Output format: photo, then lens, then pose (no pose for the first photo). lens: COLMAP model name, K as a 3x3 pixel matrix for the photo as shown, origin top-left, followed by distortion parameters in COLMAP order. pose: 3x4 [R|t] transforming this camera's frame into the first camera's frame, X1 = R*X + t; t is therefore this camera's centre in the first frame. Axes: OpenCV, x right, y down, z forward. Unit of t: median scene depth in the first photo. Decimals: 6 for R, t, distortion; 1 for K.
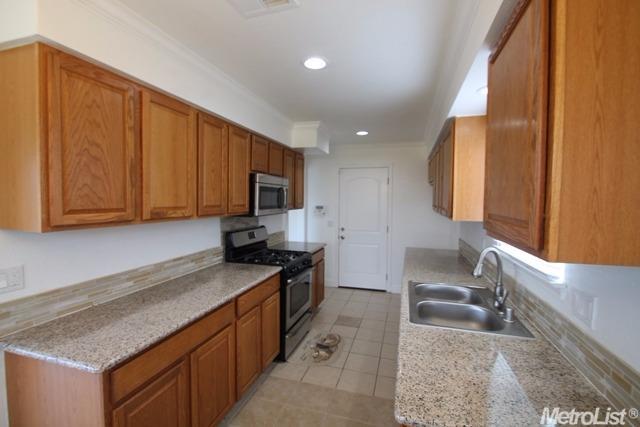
lens RADIAL K [[309.2, 0, 320.0], [0, 309.2, 213.5], [0, 0, 1]] dist [0.001427, 0.000096]
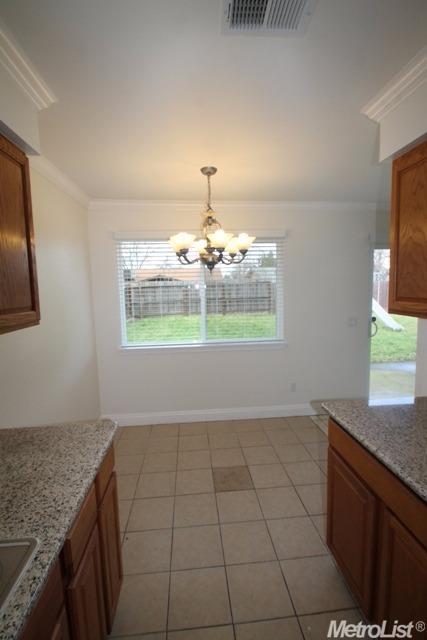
lens RADIAL K [[289.0, 0, 213.5], [0, 289.0, 320.0], [0, 0, 1]] dist [-0.000946, -0.000107]
pose [[-0.932103, 0.053905, -0.358159, 0.197119], [-0.004624, 0.987011, 0.160585, -0.090966], [0.362163, 0.151338, -0.919747, 1.671754]]
